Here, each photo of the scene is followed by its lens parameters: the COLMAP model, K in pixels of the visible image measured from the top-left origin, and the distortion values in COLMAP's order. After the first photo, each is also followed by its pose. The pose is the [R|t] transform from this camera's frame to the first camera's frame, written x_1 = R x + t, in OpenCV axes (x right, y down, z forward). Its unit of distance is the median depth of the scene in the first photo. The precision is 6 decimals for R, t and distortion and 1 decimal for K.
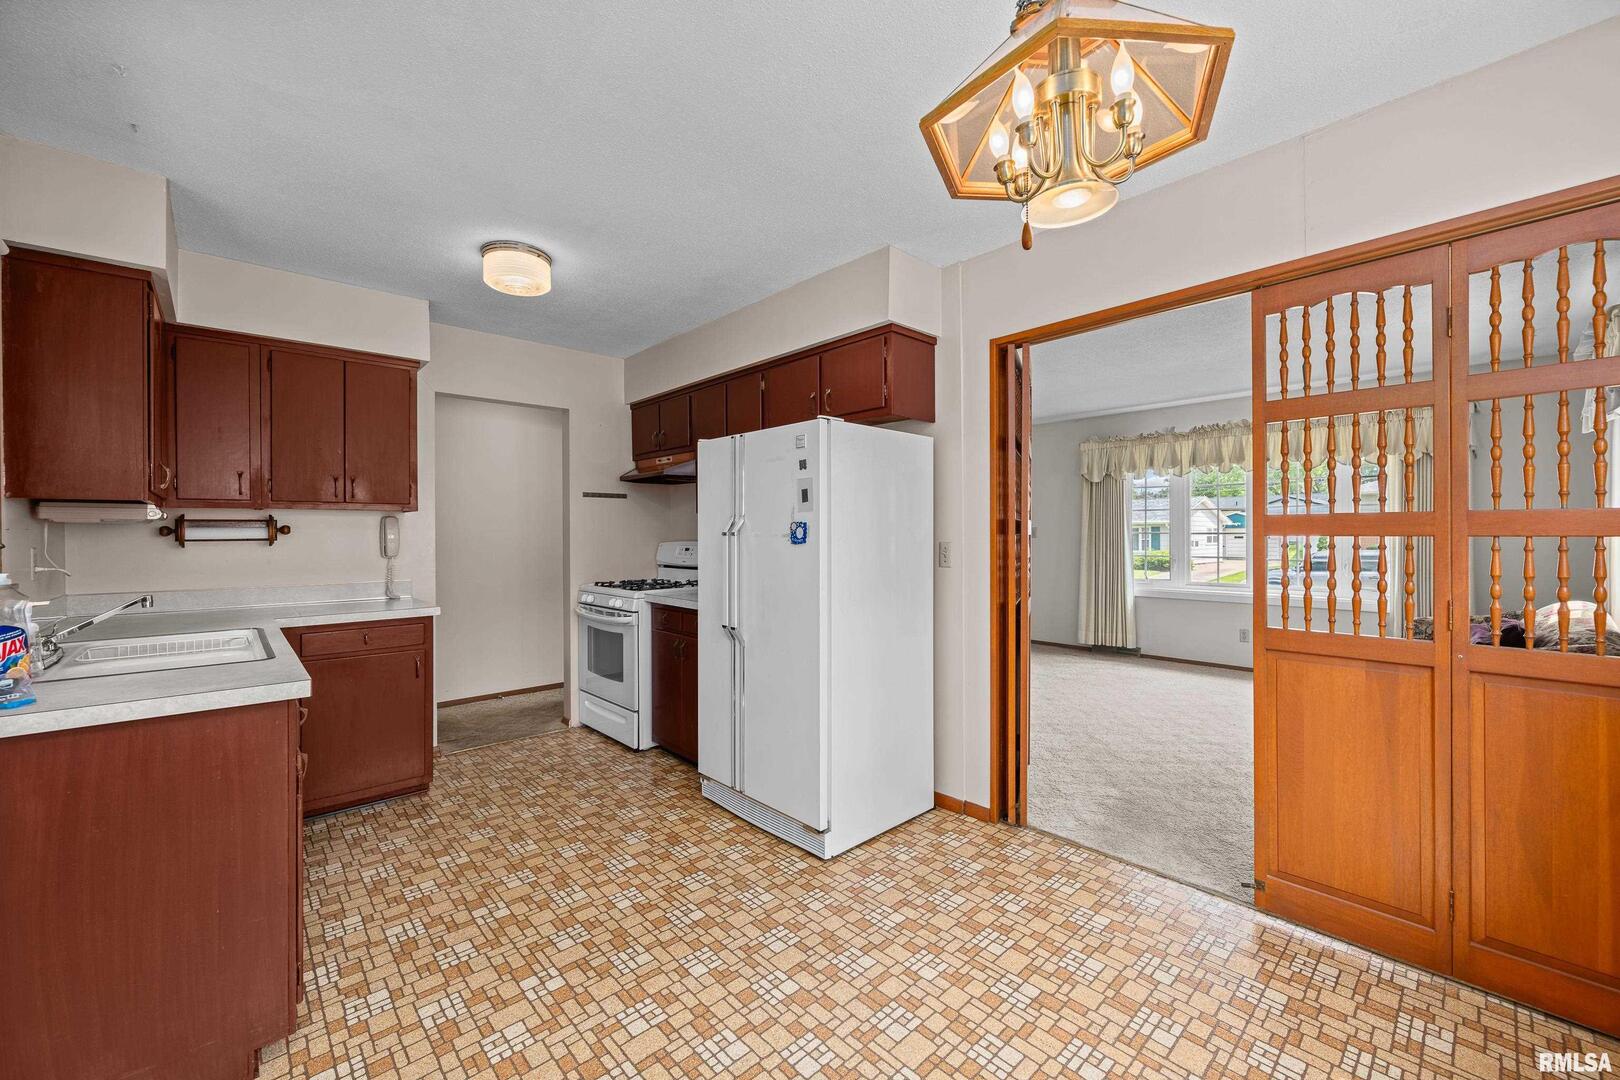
lens RADIAL K [[643.5, 0, 809.0], [0, 643.5, 532.4], [0, 0, 1]] dist [0.001382, 0.000008]
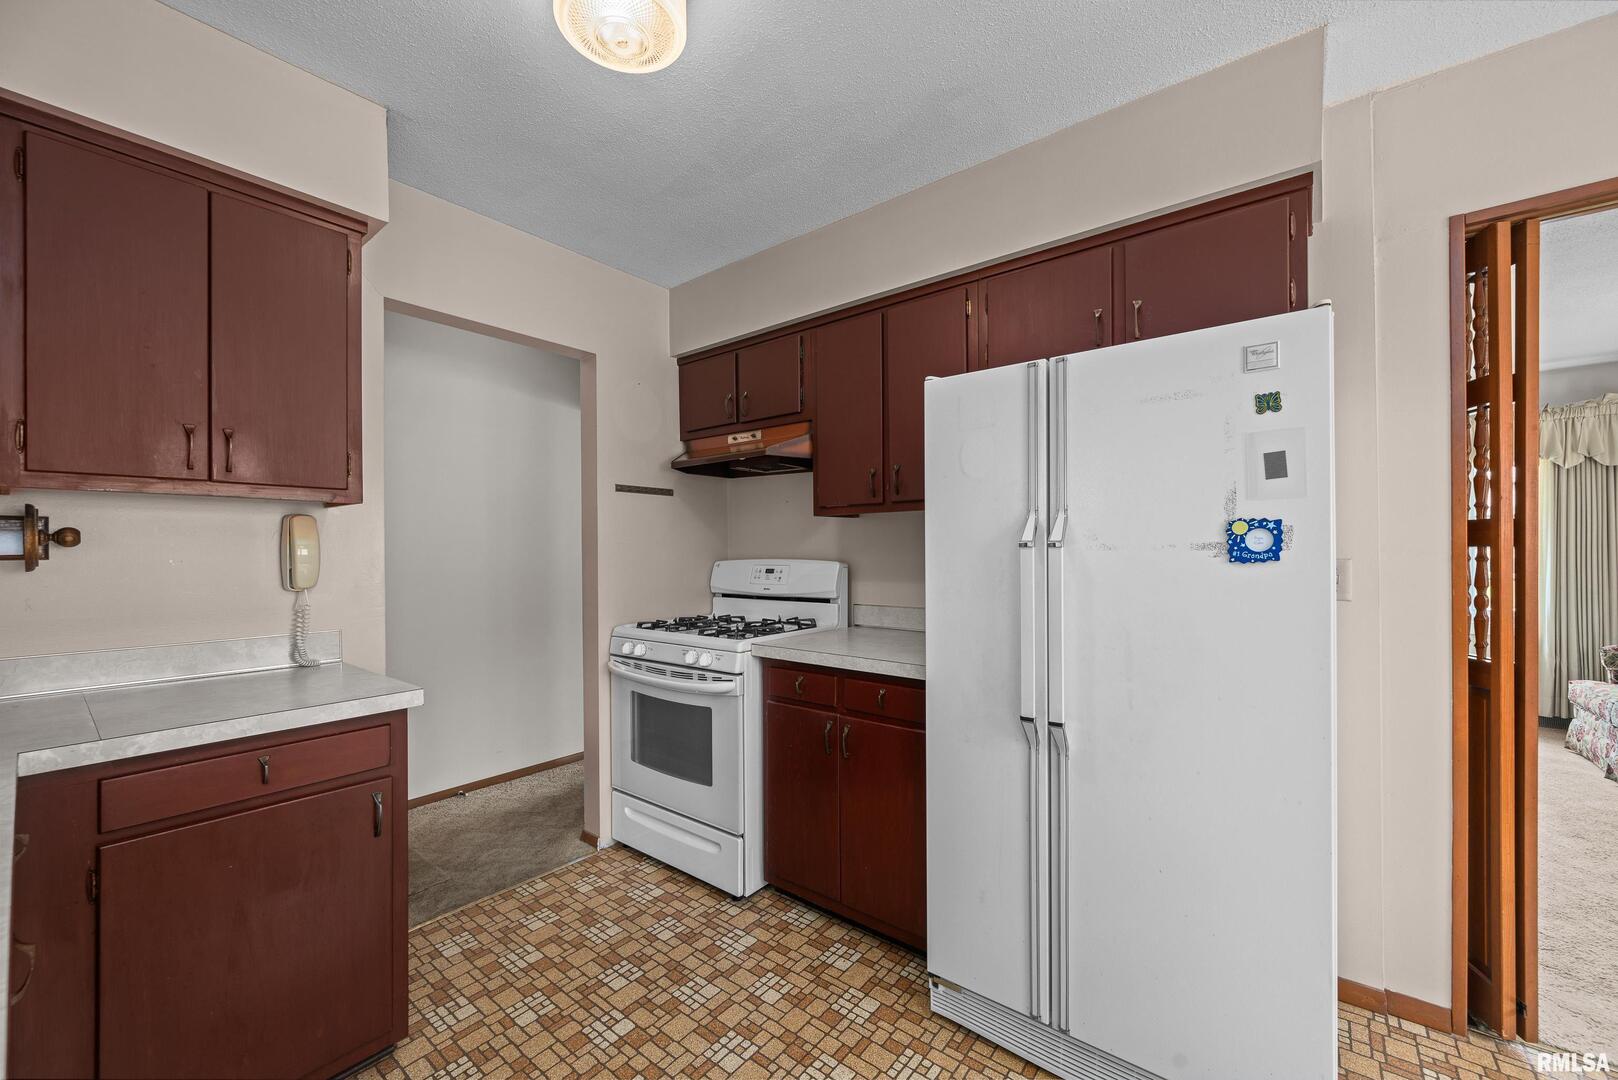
lens RADIAL K [[634.3, 0, 809.8], [0, 634.3, 549.5], [0, 0, 1]] dist [0.002028, -0.000103]
pose [[0.988093, -0.000625, 0.153858, -0.350675], [0.000860, 0.999999, -0.001457, 0.006640], [-0.153857, 0.001572, 0.988092, 0.460896]]
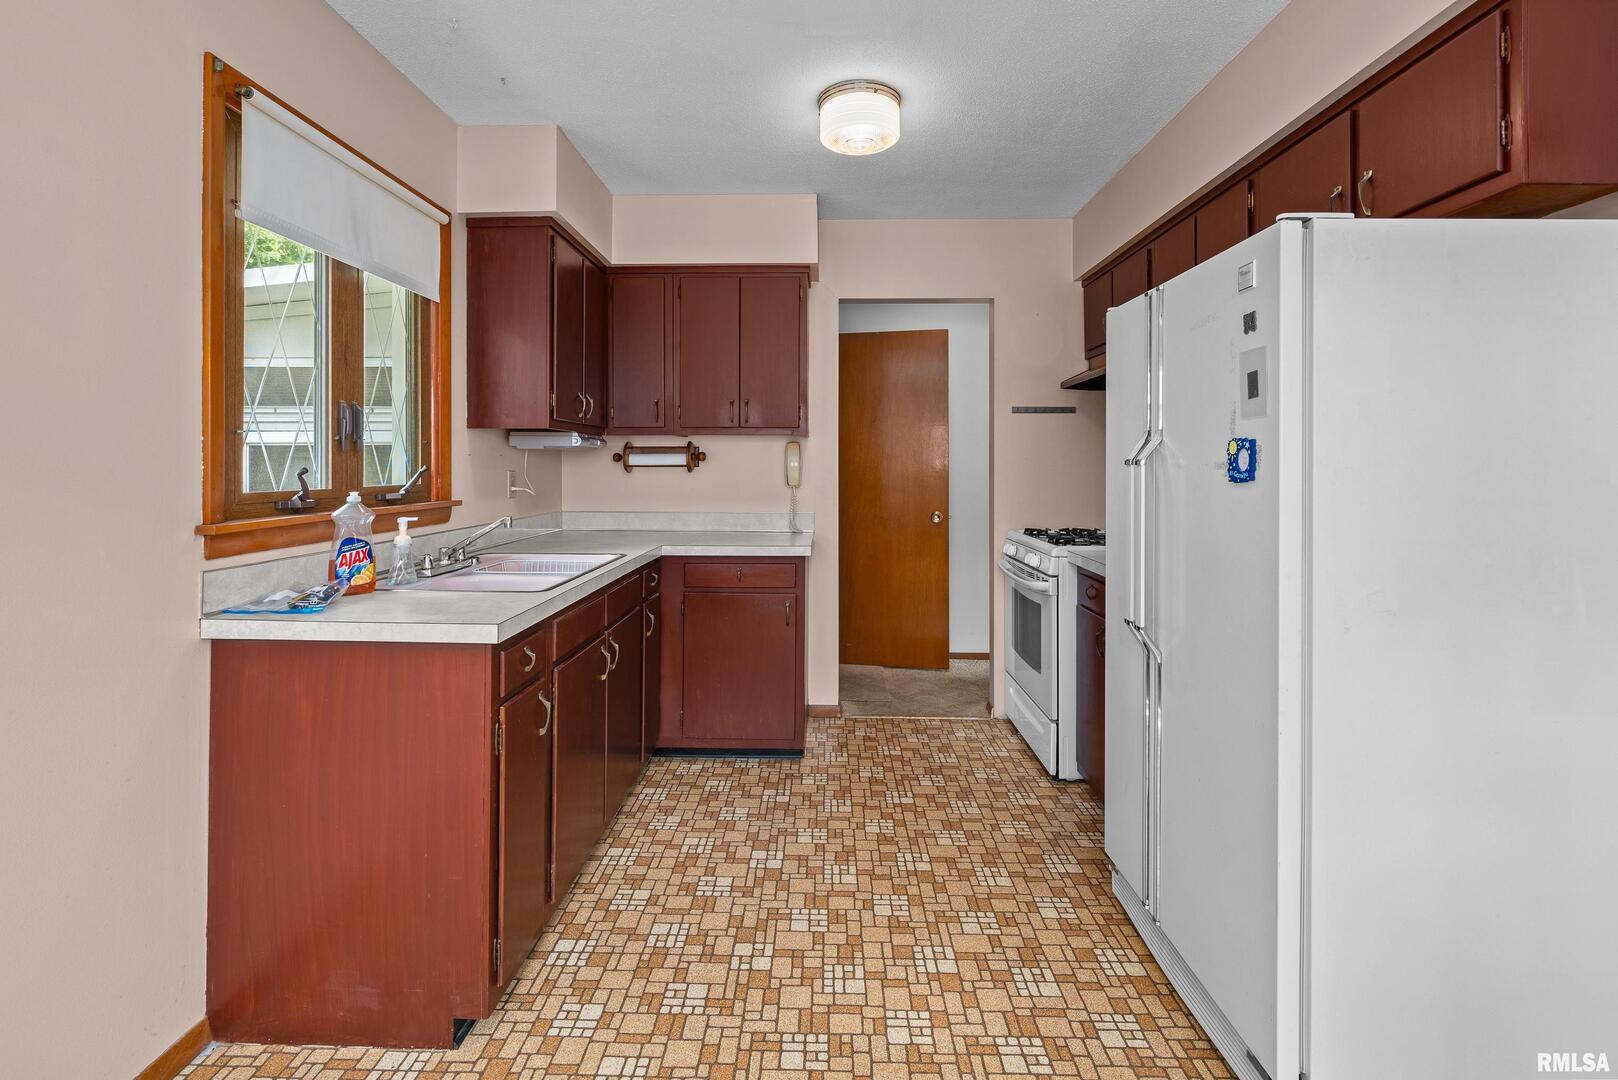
lens RADIAL K [[755.2, 0, 807.4], [0, 755.2, 458.9], [0, 0, 1]] dist [-0.001523, -0.000313]
pose [[0.717832, 0.001521, -0.696214, 0.121796], [-0.004827, 0.999984, -0.002792, 0.002401], [0.696199, 0.005365, 0.717828, 0.279535]]
